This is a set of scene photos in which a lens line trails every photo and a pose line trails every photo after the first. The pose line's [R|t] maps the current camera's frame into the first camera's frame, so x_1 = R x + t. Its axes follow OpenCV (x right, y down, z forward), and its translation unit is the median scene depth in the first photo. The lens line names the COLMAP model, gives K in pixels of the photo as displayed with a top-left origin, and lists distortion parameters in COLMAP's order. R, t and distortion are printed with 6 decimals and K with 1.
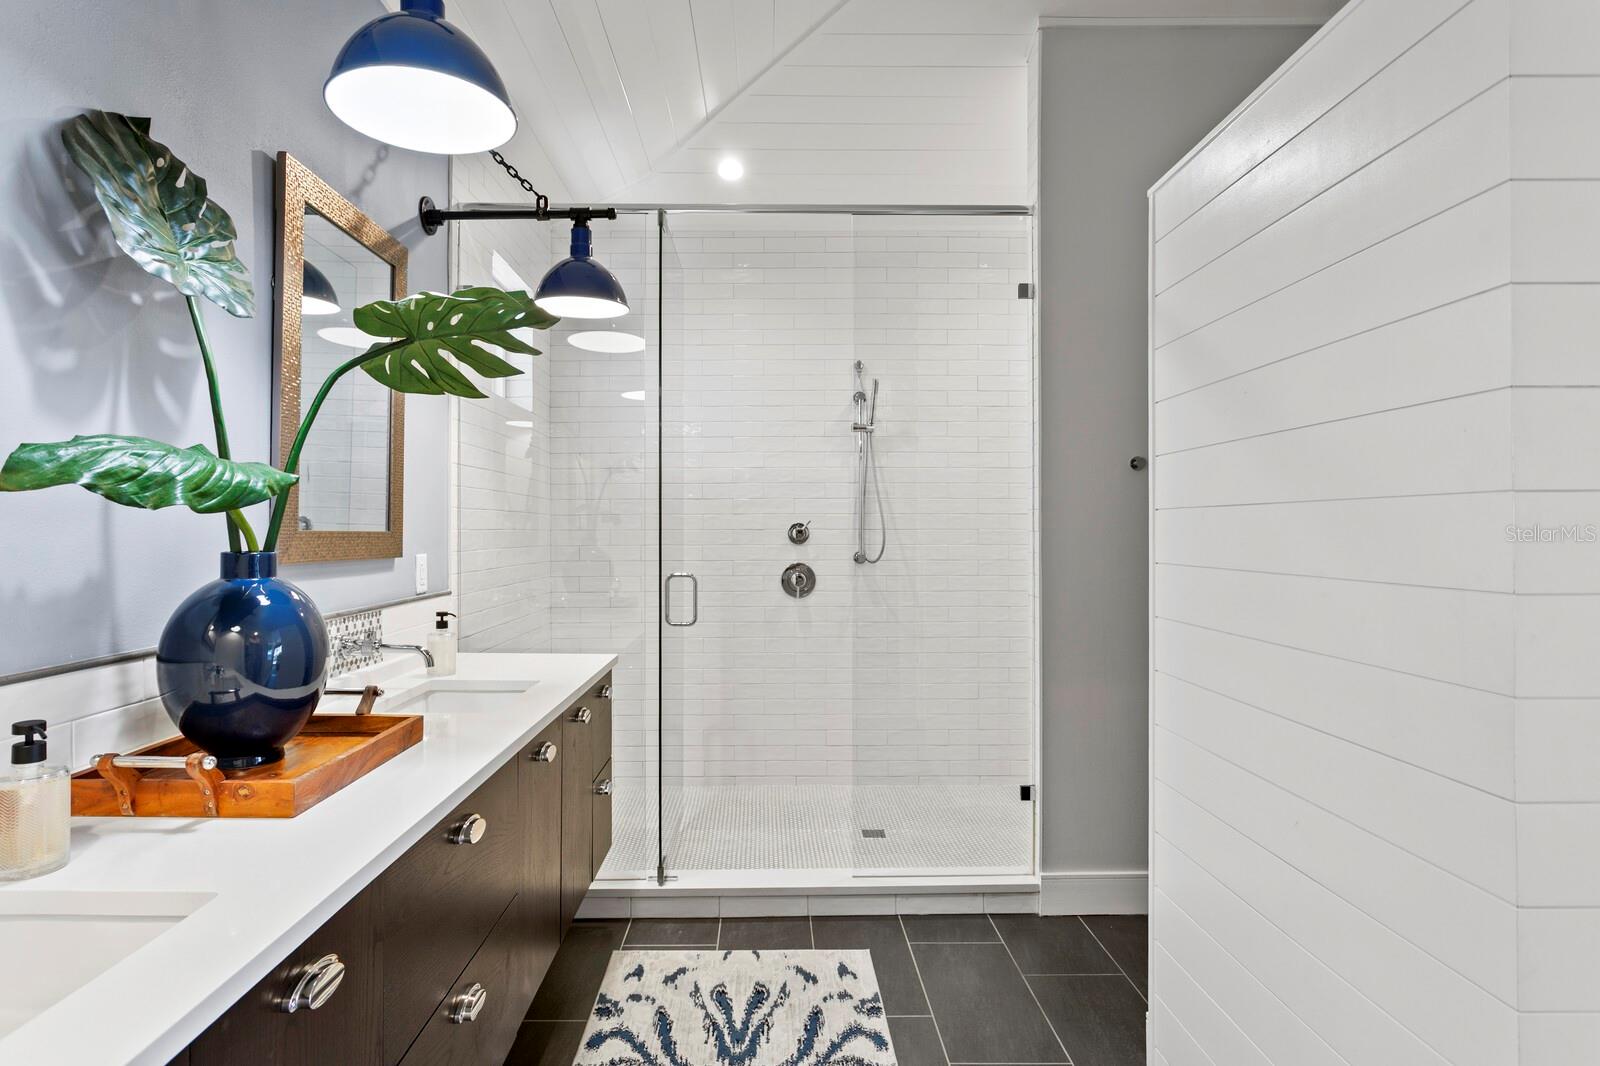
lens RADIAL K [[832.9, 0, 796.7], [0, 832.9, 530.6], [0, 0, 1]] dist [0.003407, 0.004707]
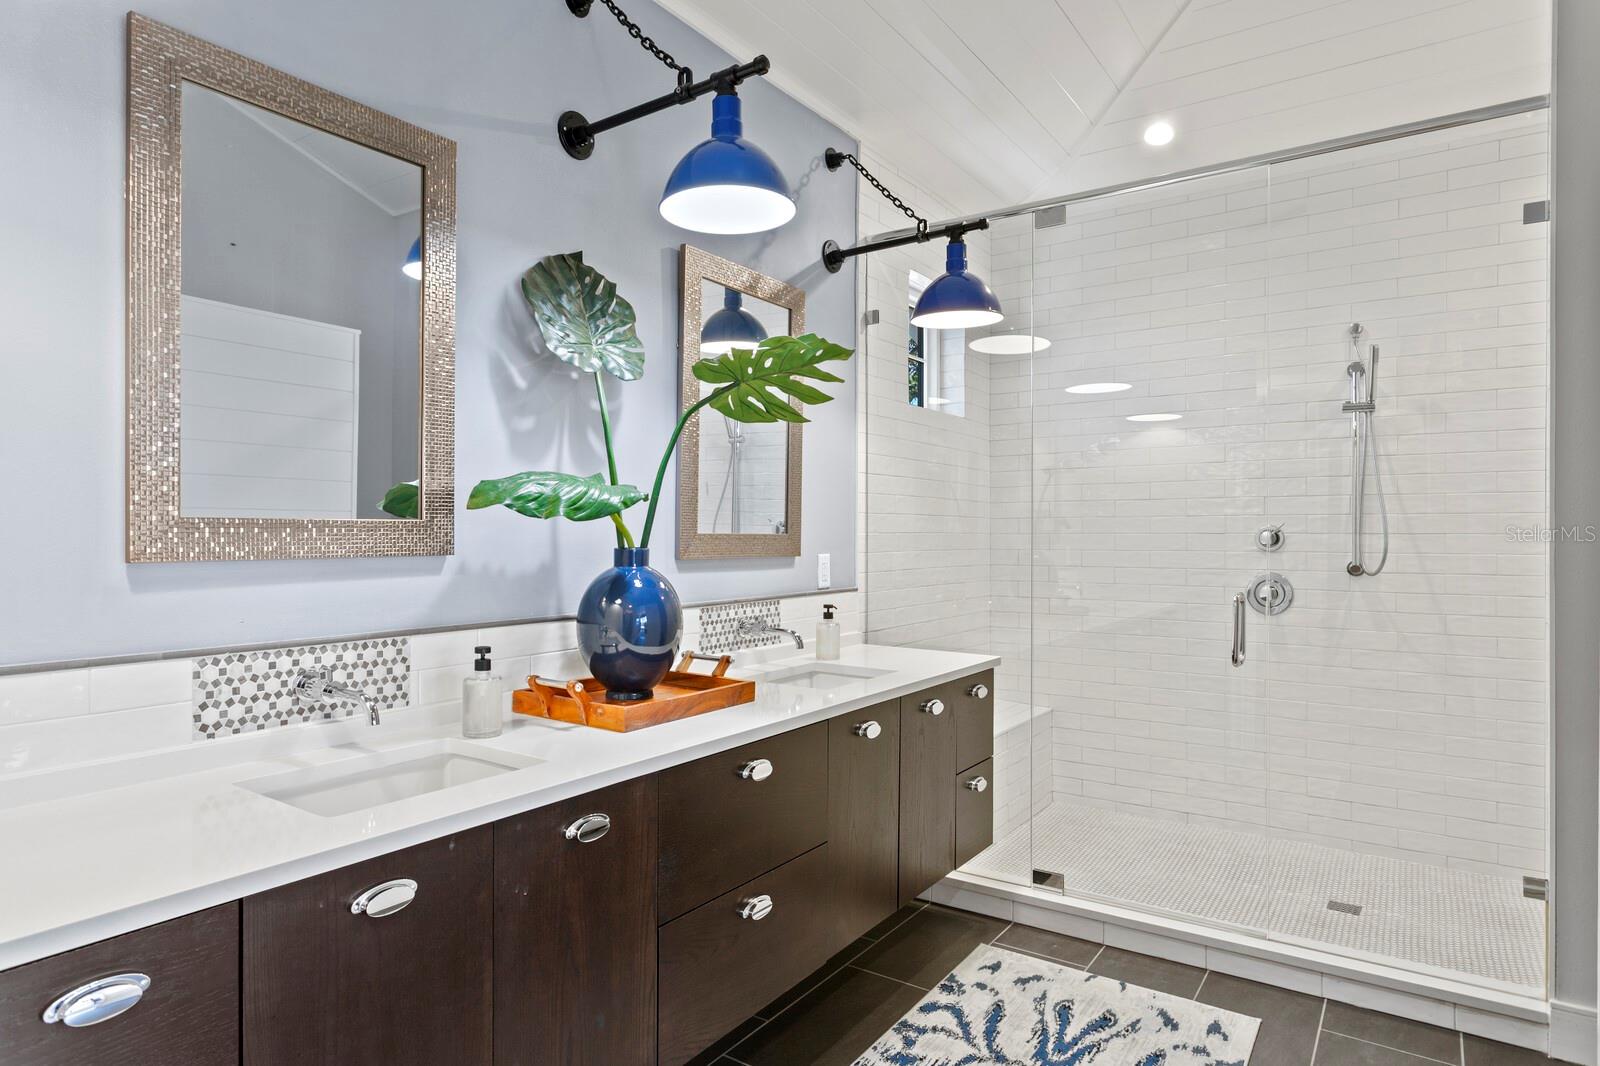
lens RADIAL K [[909.2, 0, 797.3], [0, 909.2, 537.6], [0, 0, 1]] dist [0.004948, 0.006801]
pose [[0.826231, 0.004927, -0.563309, 0.257249], [-0.002850, 0.999986, 0.004566, -0.000053], [0.563324, -0.002167, 0.826233, -0.060482]]
